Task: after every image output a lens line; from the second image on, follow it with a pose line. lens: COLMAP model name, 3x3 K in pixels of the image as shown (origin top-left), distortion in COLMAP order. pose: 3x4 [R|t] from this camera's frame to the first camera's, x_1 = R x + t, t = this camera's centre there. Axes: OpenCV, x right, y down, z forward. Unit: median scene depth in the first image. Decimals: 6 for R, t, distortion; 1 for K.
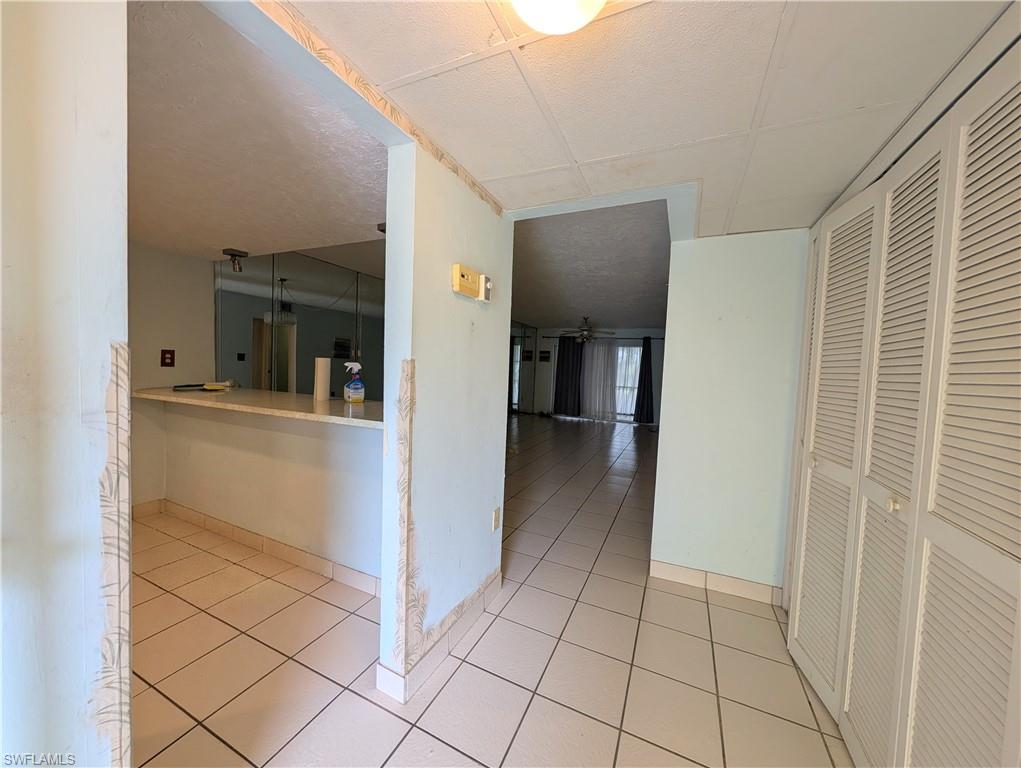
lens RADIAL K [[370.4, 0, 511.6], [0, 370.4, 385.7], [0, 0, 1]] dist [-0.001710, 0.000461]
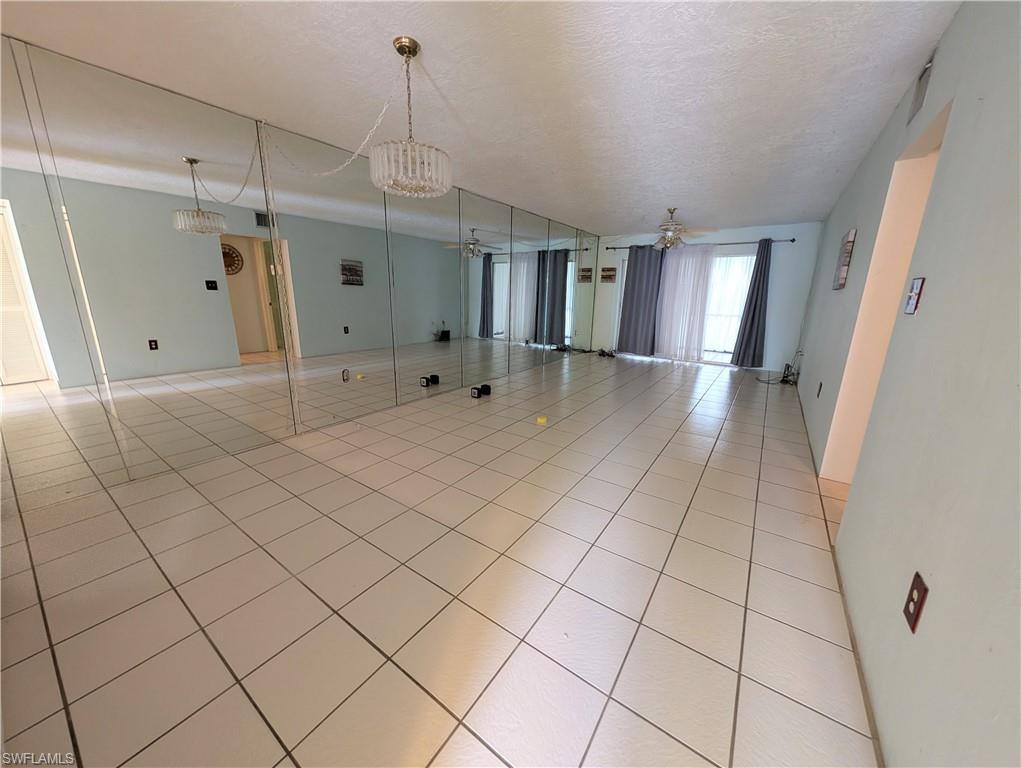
lens RADIAL K [[370.4, 0, 511.7], [0, 370.4, 382.2], [0, 0, 1]] dist [-0.001710, 0.000461]
pose [[0.983941, 0.018830, -0.177498, 0.034721], [0.014069, 0.983145, 0.182288, -0.005936], [0.177939, -0.181857, 0.967091, 0.206361]]
